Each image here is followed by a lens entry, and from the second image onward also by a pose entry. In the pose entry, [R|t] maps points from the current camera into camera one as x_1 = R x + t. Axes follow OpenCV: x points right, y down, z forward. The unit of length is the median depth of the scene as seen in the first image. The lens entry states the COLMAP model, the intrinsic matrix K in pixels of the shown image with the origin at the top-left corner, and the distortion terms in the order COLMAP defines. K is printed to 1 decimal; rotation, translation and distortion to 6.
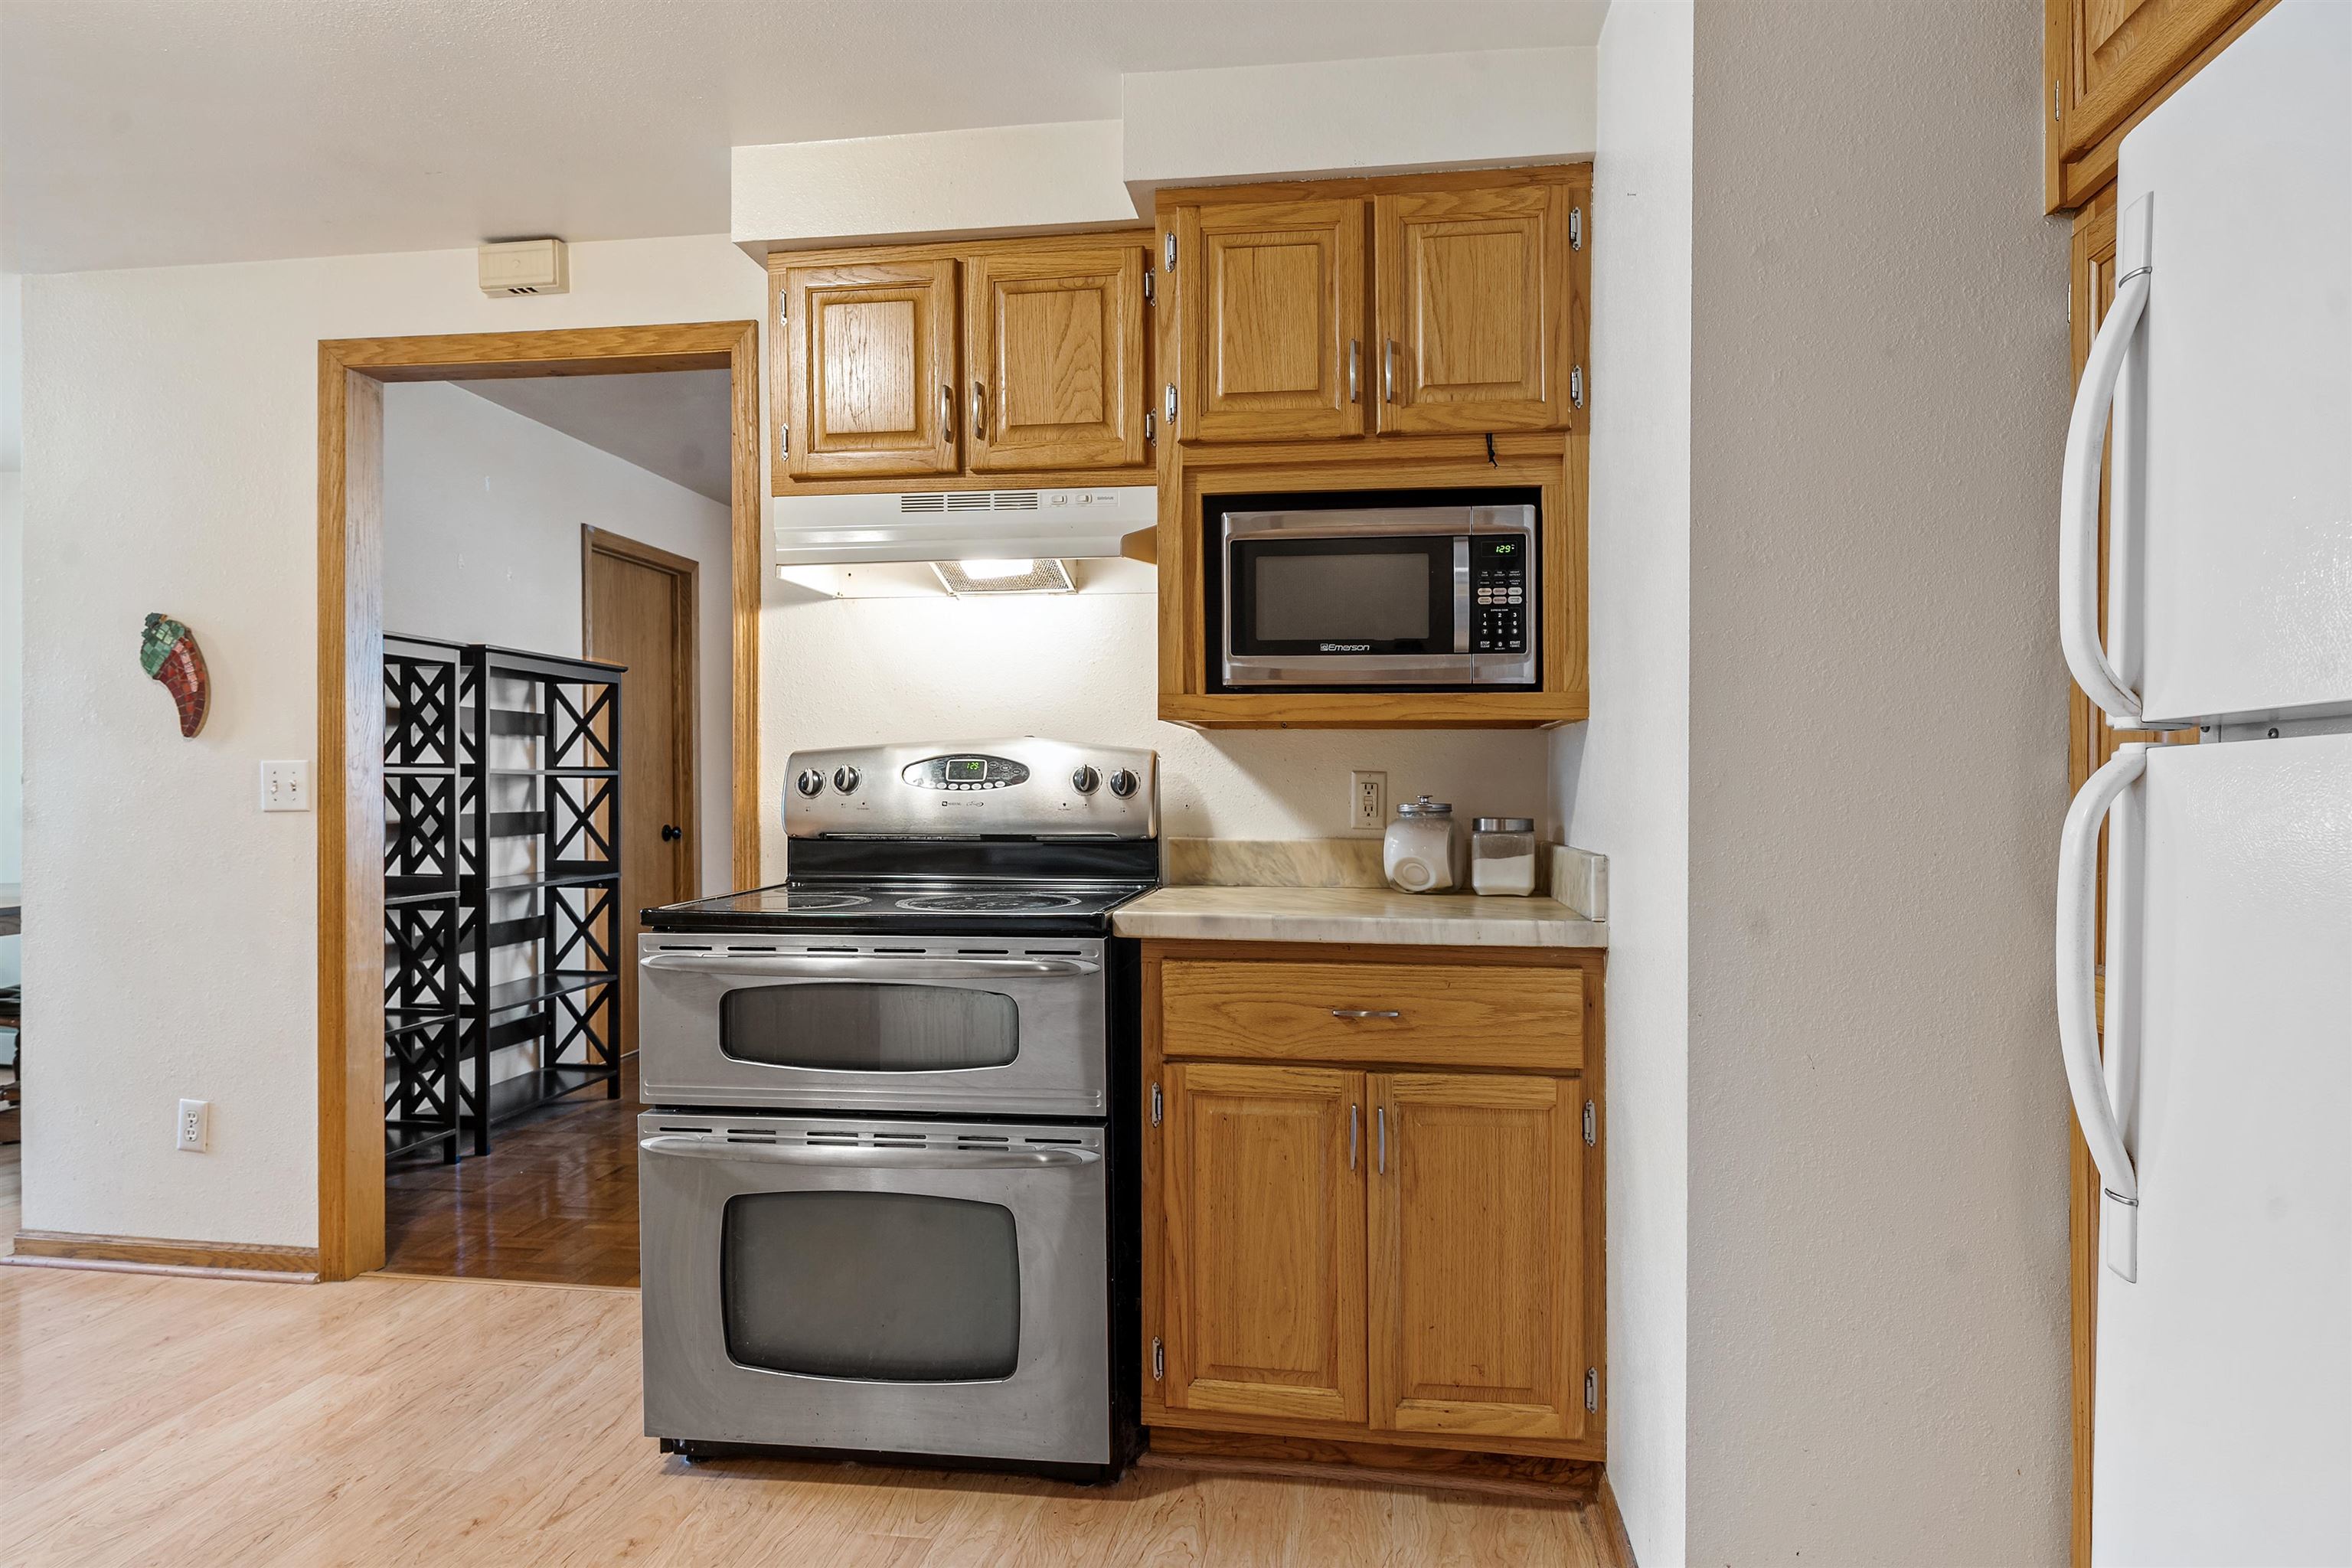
lens RADIAL K [[1380.8, 0, 1176.0], [0, 1380.8, 784.0], [0, 0, 1]] dist [-0.000338, 0.000081]
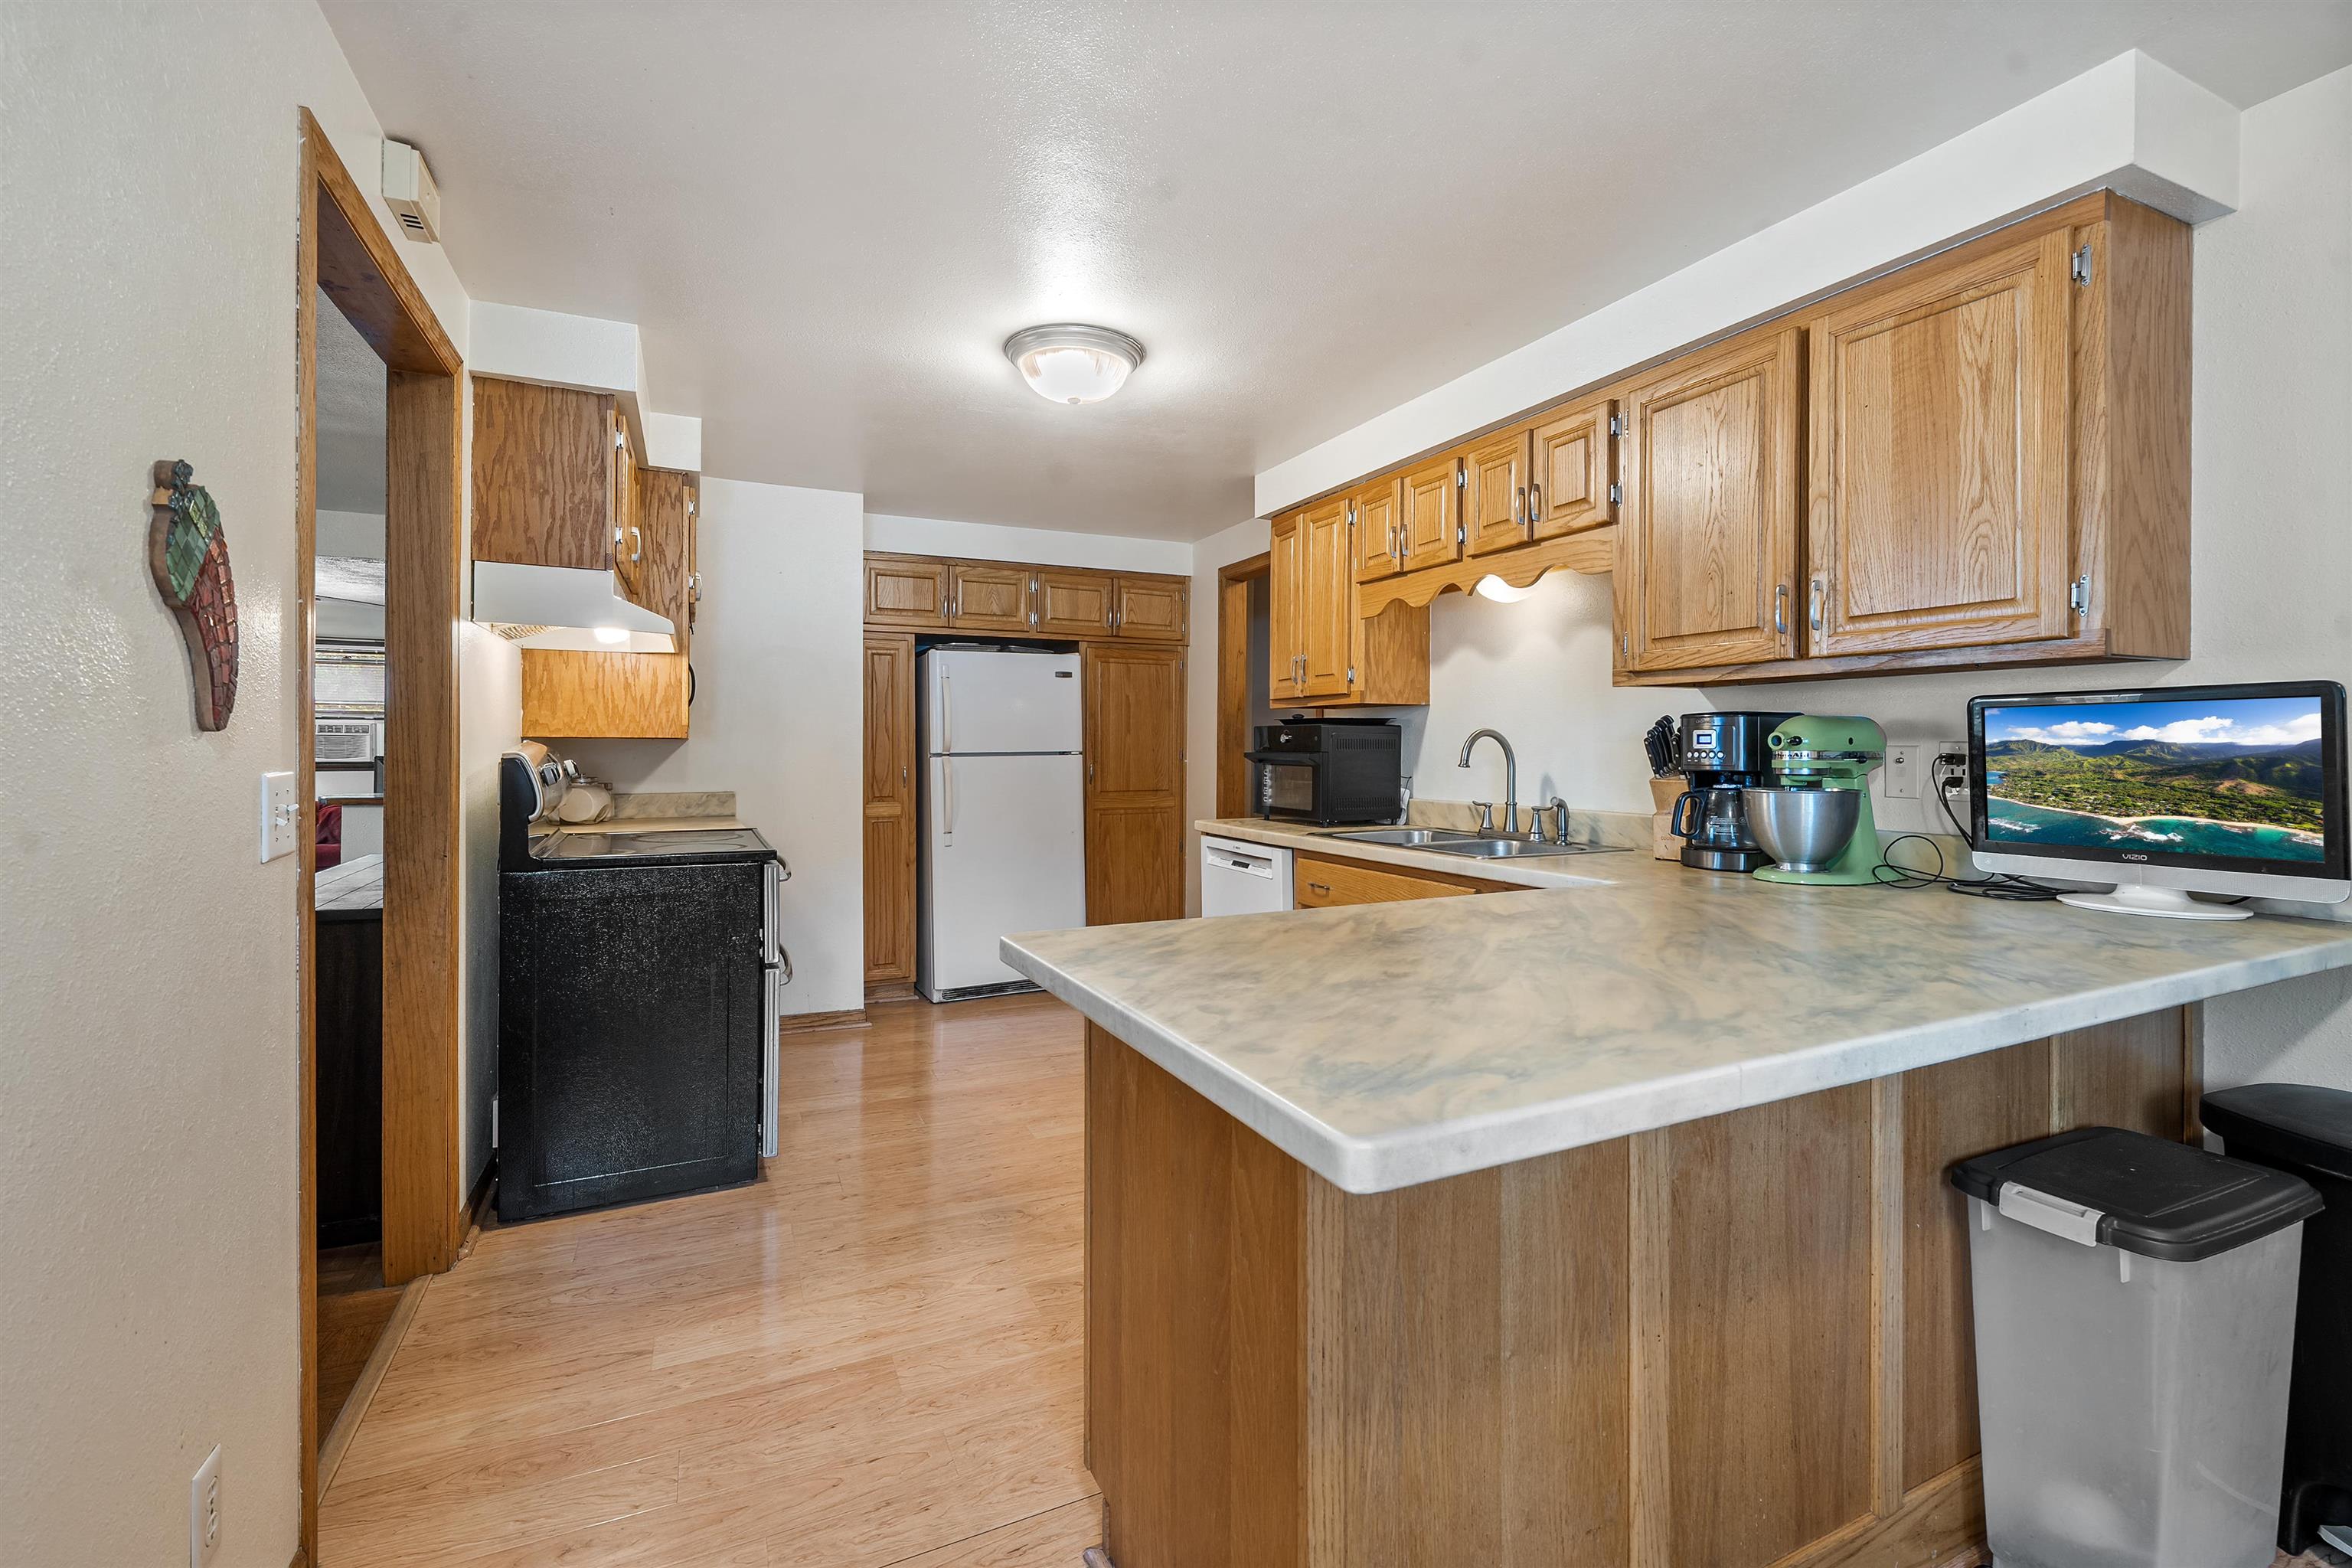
lens RADIAL K [[1005.4, 0, 1165.1], [0, 1005.4, 747.7], [0, 0, 1]] dist [-0.000178, -0.000009]
pose [[-0.552225, 0.001708, 0.833694, -1.226336], [0.002030, 0.999998, -0.000704, -0.028424], [-0.833693, 0.001303, -0.552227, 0.926262]]
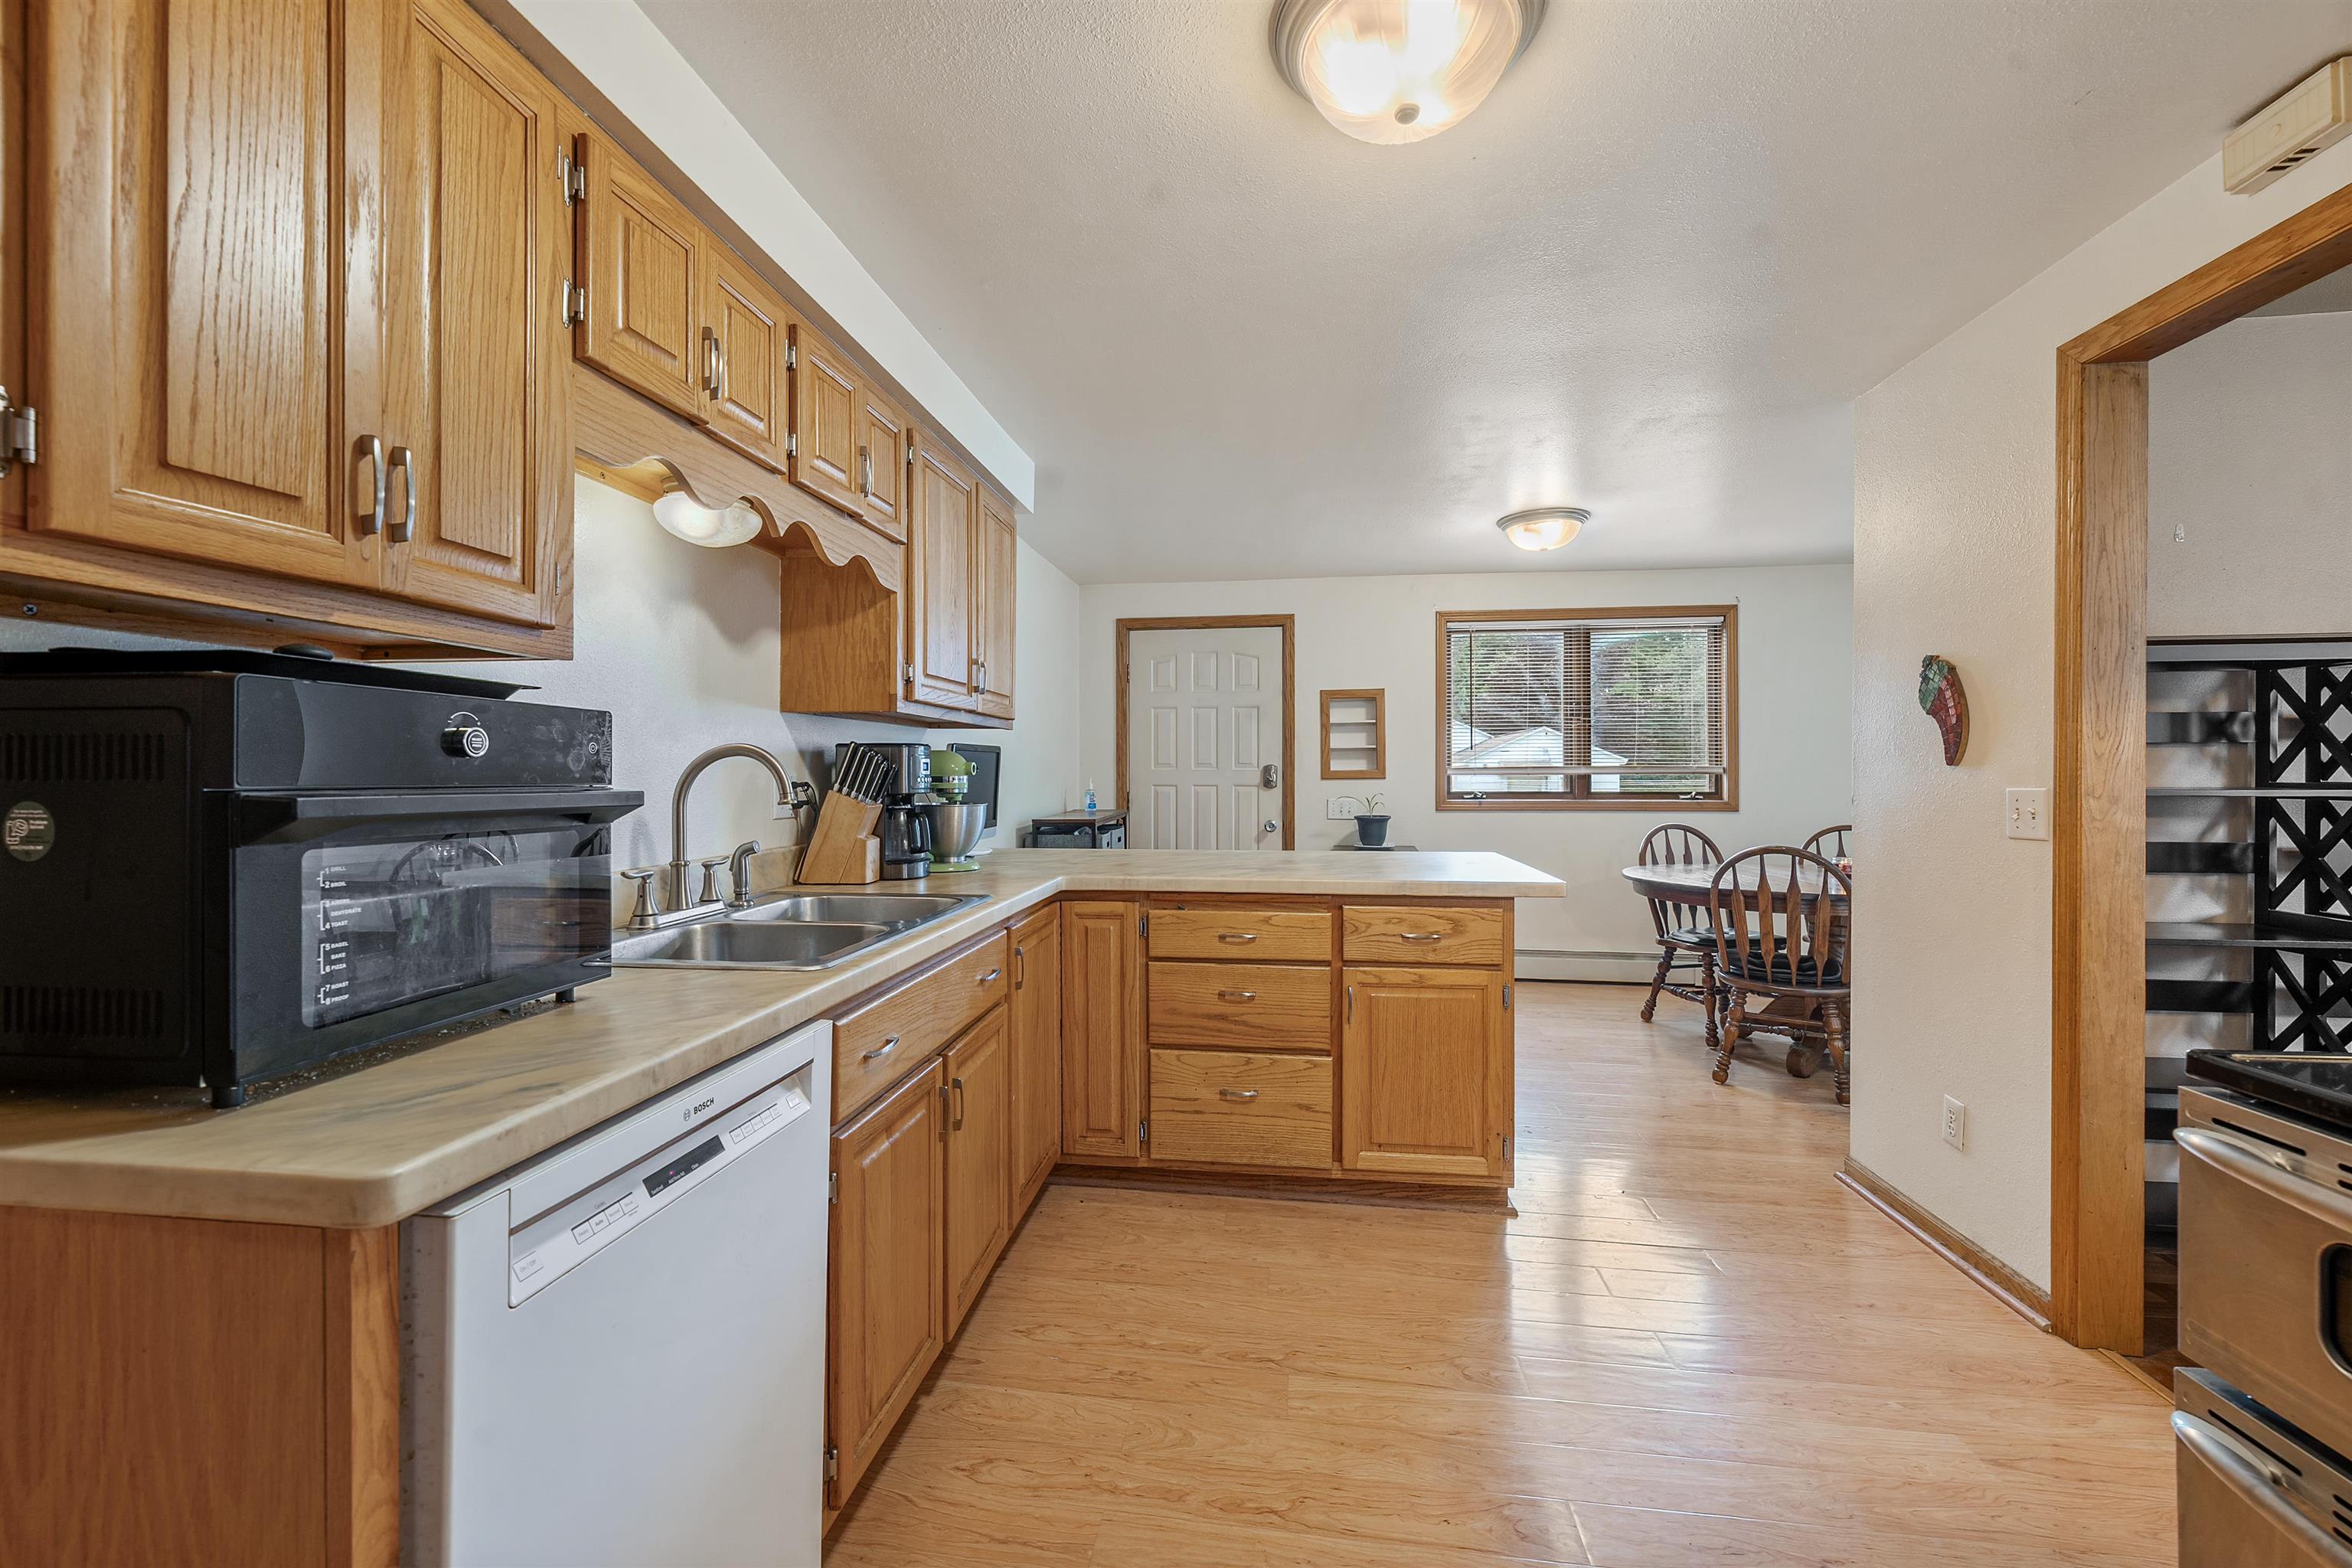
lens RADIAL K [[959.3, 0, 1176.0], [0, 959.3, 784.0], [0, 0, 1]] dist [-0.001492, -0.000139]
pose [[0.021467, 0.004659, -0.999759, 0.029654], [-0.001485, 0.999988, 0.004628, -0.022074], [0.999768, 0.001385, 0.021474, 0.375490]]
